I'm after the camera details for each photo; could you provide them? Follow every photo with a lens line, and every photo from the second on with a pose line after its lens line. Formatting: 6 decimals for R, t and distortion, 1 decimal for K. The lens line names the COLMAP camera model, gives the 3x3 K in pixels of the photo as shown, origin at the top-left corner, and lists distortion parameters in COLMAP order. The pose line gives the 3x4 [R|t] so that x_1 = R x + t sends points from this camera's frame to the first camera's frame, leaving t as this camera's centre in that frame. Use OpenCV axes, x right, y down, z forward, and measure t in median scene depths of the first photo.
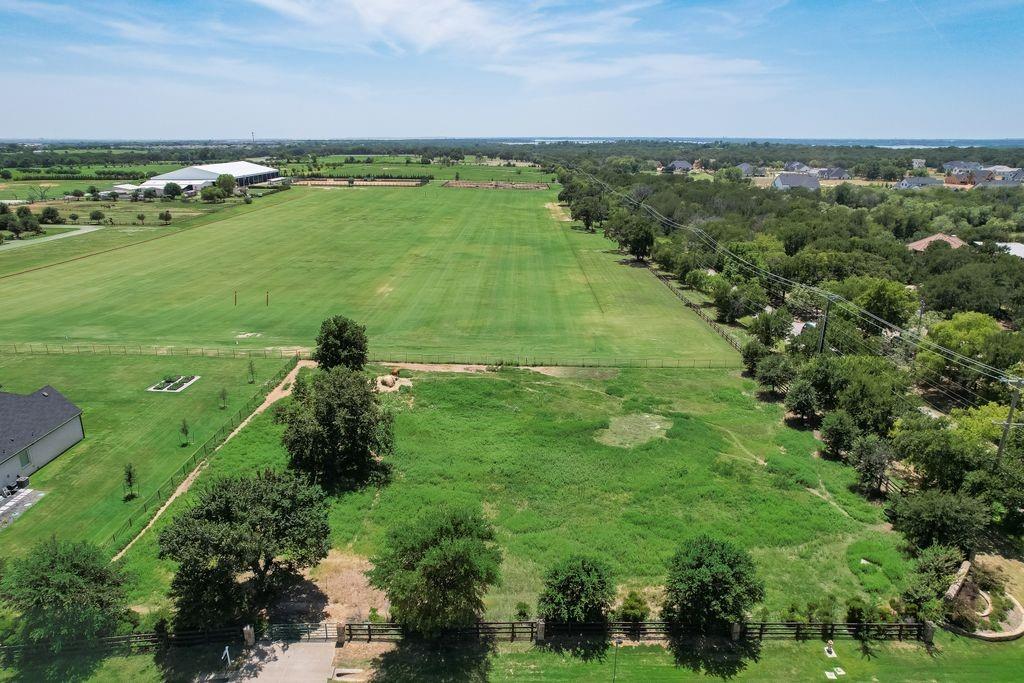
lens RADIAL K [[667.0, 0, 512.0], [0, 667.0, 341.5], [0, 0, 1]] dist [-0.085280, 0.077716]
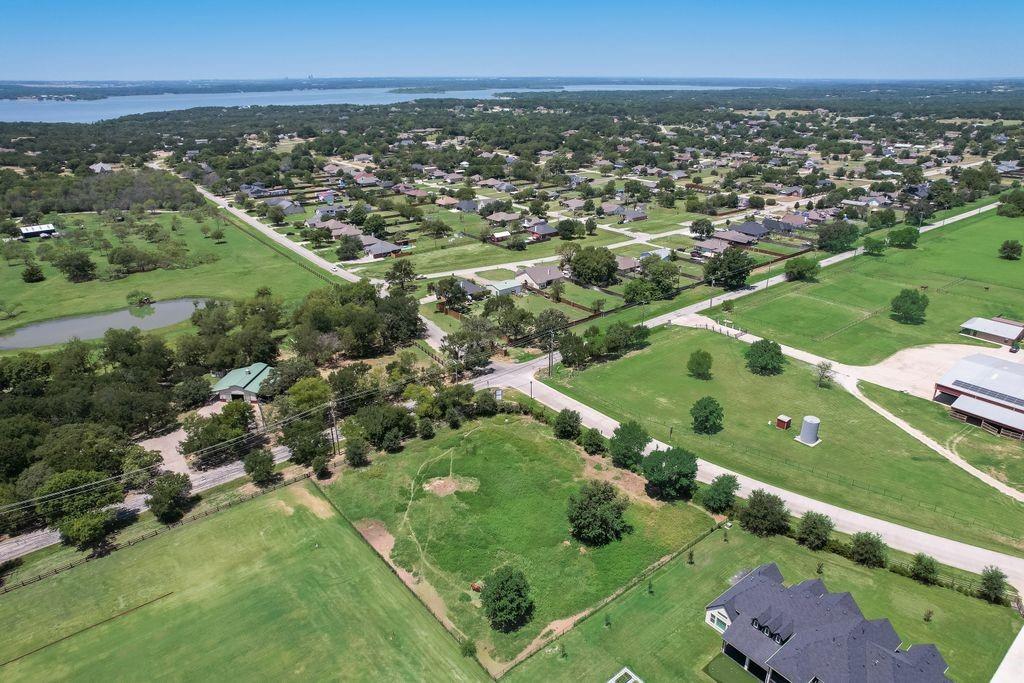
lens RADIAL K [[653.8, 0, 510.7], [0, 653.8, 339.2], [0, 0, 1]] dist [-0.078840, 0.069117]
pose [[-0.620653, -0.295800, 0.726149, -0.913266], [0.235139, 0.813267, 0.532265, -0.919175], [-0.747997, 0.501098, -0.435202, 1.198224]]
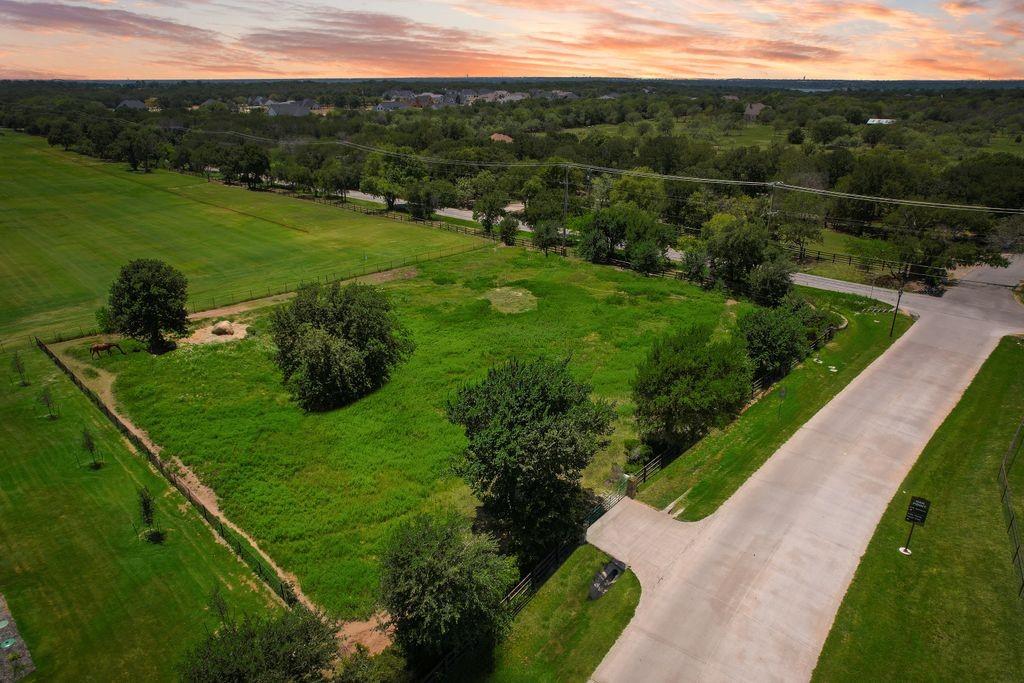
lens RADIAL K [[653.8, 0, 510.7], [0, 653.8, 339.2], [0, 0, 1]] dist [-0.078840, 0.069117]
pose [[0.692286, -0.270508, 0.669003, -0.444842], [0.213539, 0.962354, 0.168153, 0.013871], [-0.689305, 0.026448, 0.723989, 0.191243]]
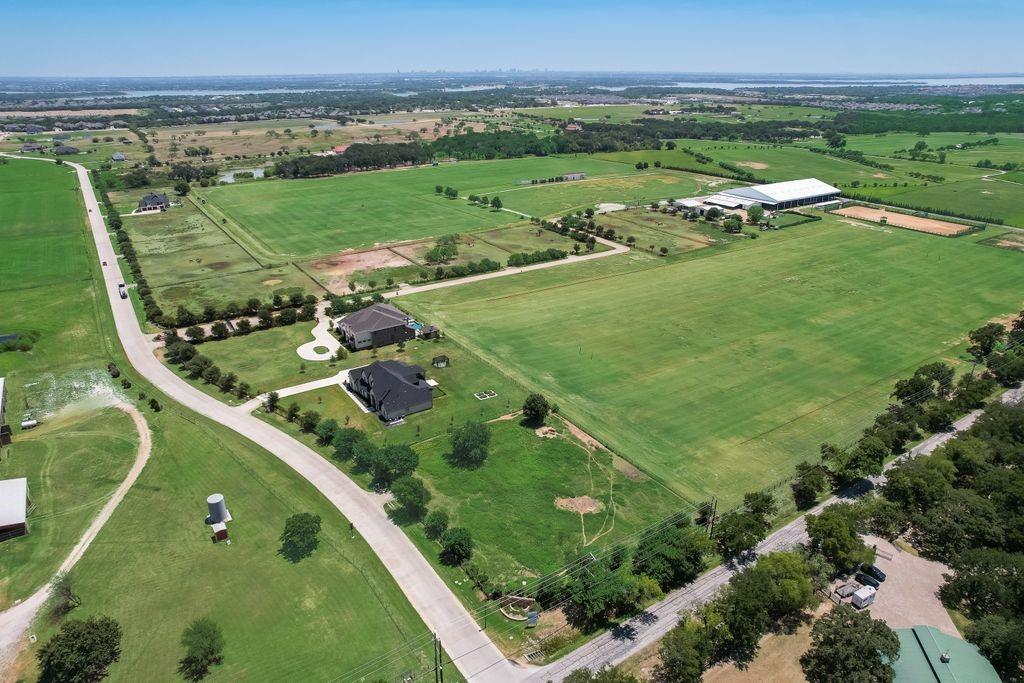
lens RADIAL K [[656.9, 0, 510.7], [0, 656.9, 337.3], [0, 0, 1]] dist [-0.077917, 0.066630]
pose [[0.559573, 0.308805, -0.769102, 1.201538], [-0.239133, 0.948682, 0.206924, -0.597867], [0.793532, 0.068129, 0.604702, -0.354449]]
